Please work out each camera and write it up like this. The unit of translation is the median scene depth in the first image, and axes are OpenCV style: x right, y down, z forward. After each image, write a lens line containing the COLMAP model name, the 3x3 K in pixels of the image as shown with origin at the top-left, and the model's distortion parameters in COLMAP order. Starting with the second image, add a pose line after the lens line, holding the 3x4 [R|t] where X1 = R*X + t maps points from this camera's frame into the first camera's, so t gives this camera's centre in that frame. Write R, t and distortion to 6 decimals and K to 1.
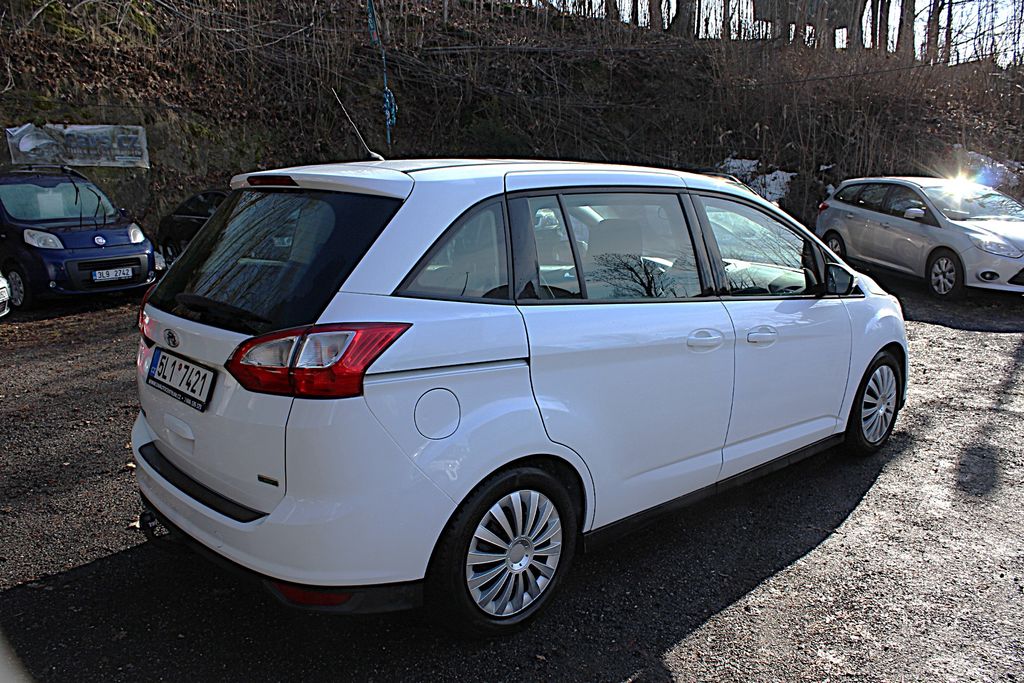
lens RADIAL K [[867.6, 0, 516.5], [0, 867.6, 339.5], [0, 0, 1]] dist [-0.178168, 0.165454]
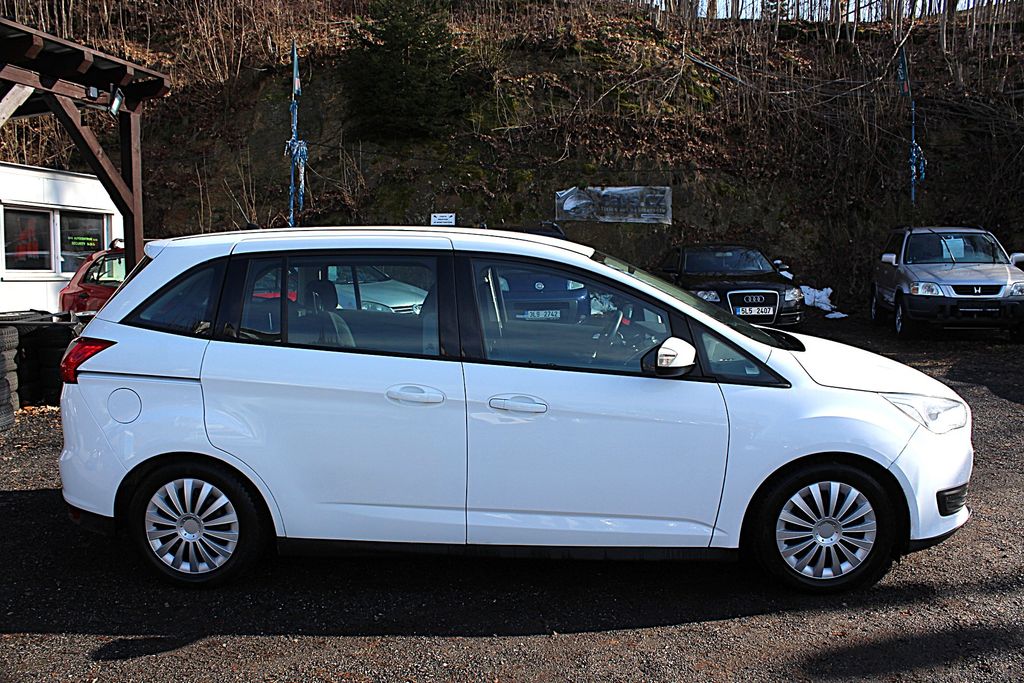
lens RADIAL K [[867.6, 0, 516.5], [0, 867.6, 339.5], [0, 0, 1]] dist [-0.178168, 0.165454]
pose [[0.703647, 0.080910, -0.705929, 0.234752], [-0.126038, 0.991954, -0.011938, -0.015873], [0.699283, 0.097374, 0.708182, 0.076371]]
